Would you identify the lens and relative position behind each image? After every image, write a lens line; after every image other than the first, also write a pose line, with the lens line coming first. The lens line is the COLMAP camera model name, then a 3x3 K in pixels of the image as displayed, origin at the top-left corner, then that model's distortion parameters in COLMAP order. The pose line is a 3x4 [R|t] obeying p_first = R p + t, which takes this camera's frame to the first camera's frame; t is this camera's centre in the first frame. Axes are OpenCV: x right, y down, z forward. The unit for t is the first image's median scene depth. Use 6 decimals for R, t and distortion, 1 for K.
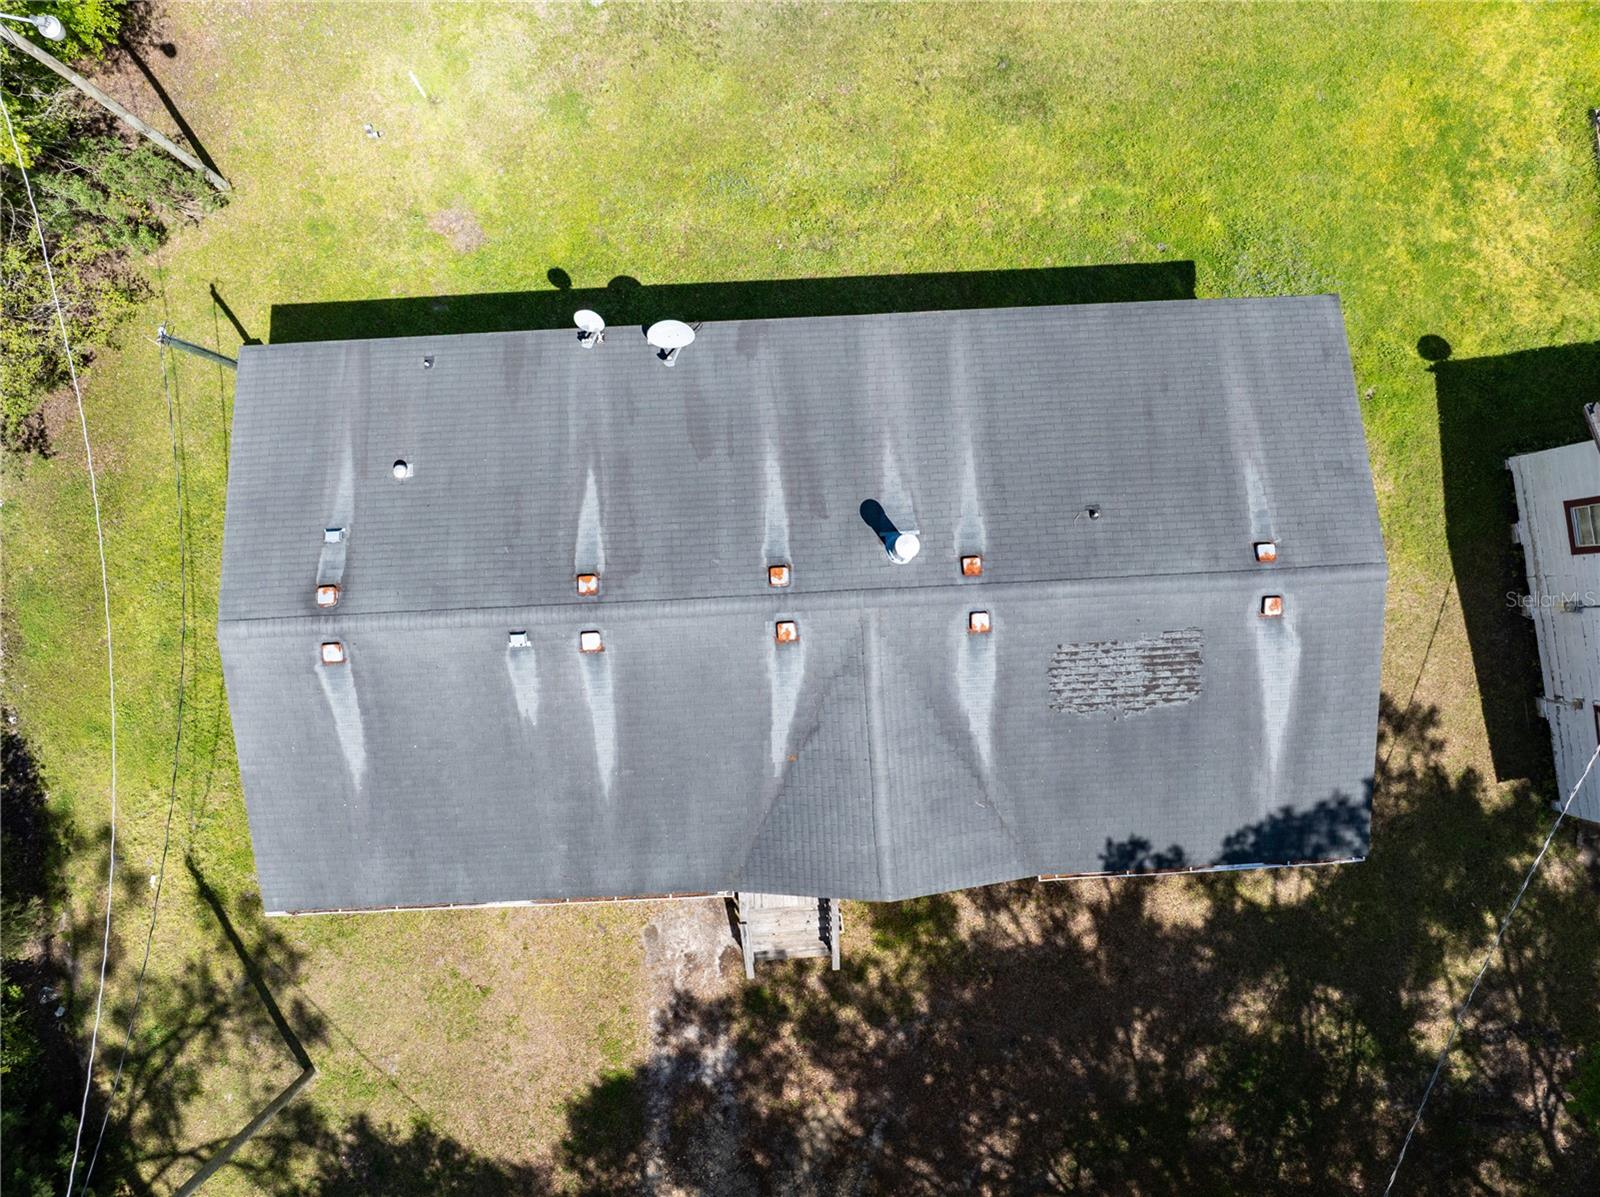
lens RADIAL K [[1116.5, 0, 790.7], [0, 1116.5, 597.2], [0, 0, 1]] dist [-0.065940, 0.036860]
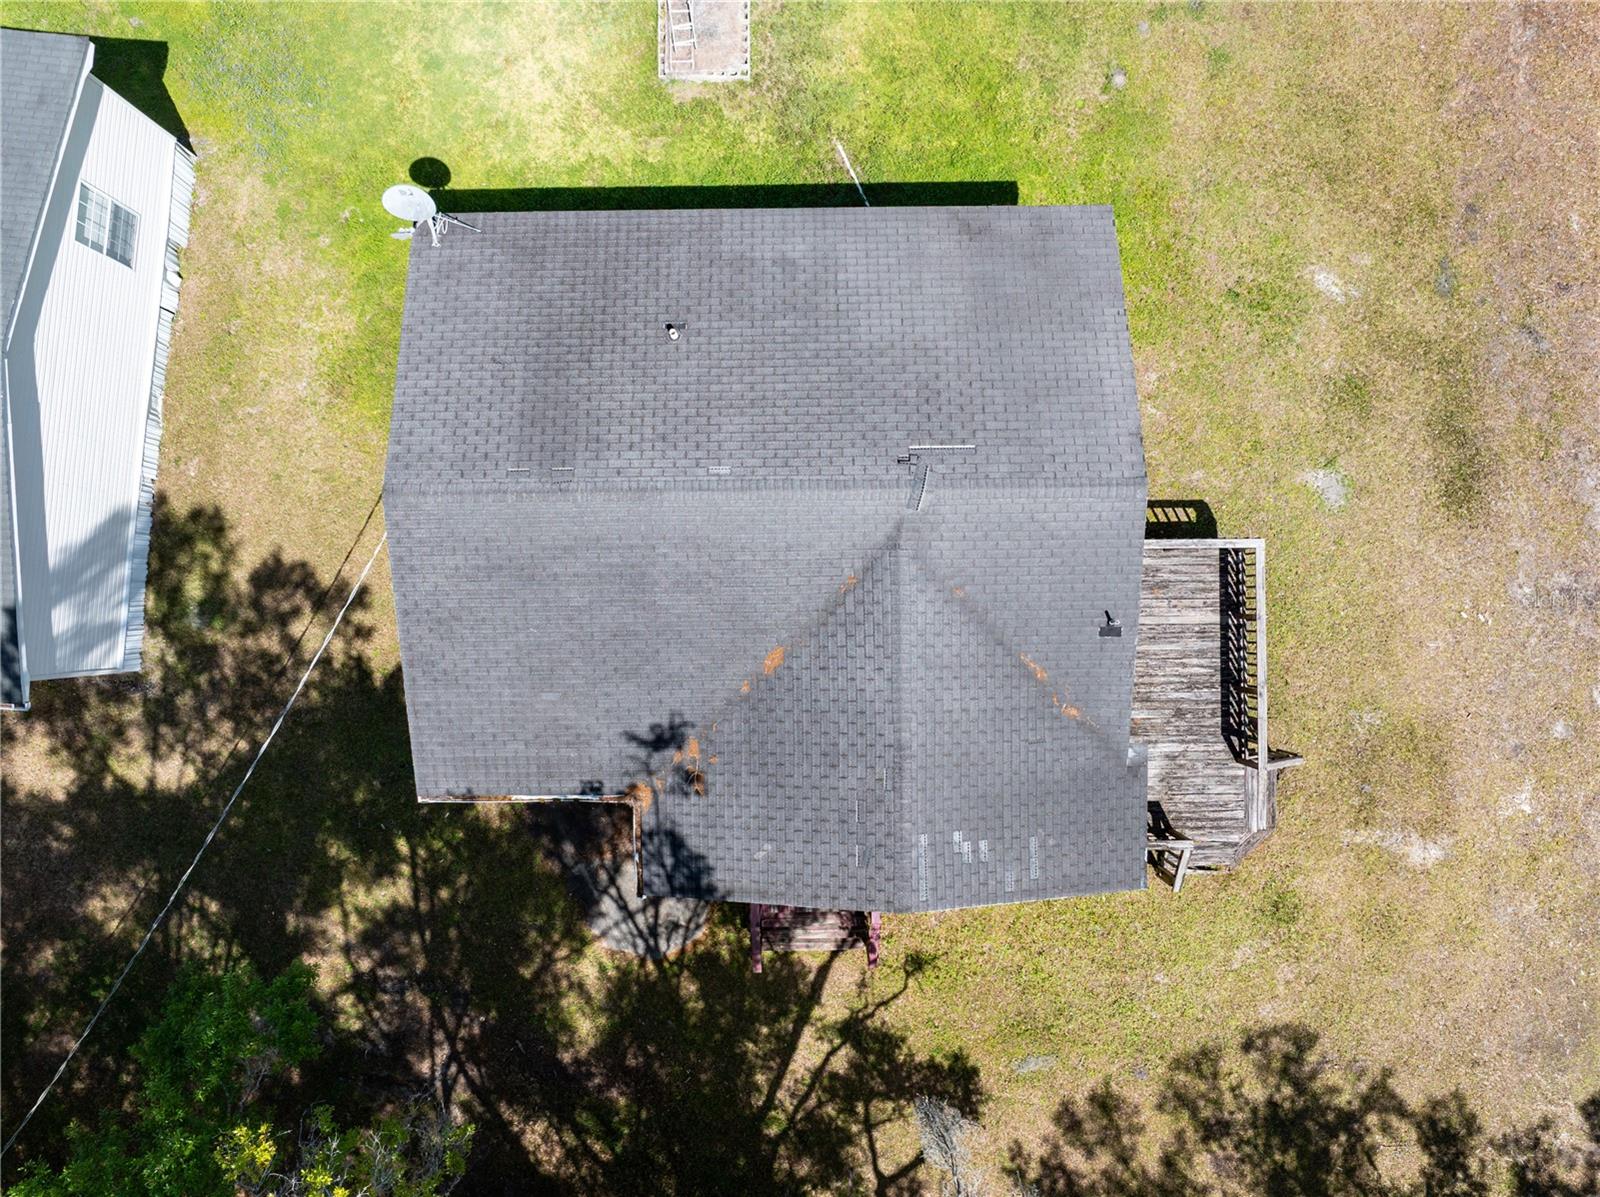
lens RADIAL K [[1116.5, 0, 798.7], [0, 1116.5, 590.9], [0, 0, 1]] dist [-0.065940, 0.036860]
pose [[0.990625, 0.136581, 0.002885, 0.916122], [-0.136552, 0.990597, -0.008466, 0.064393], [-0.004014, 0.007992, 0.999960, 0.140469]]
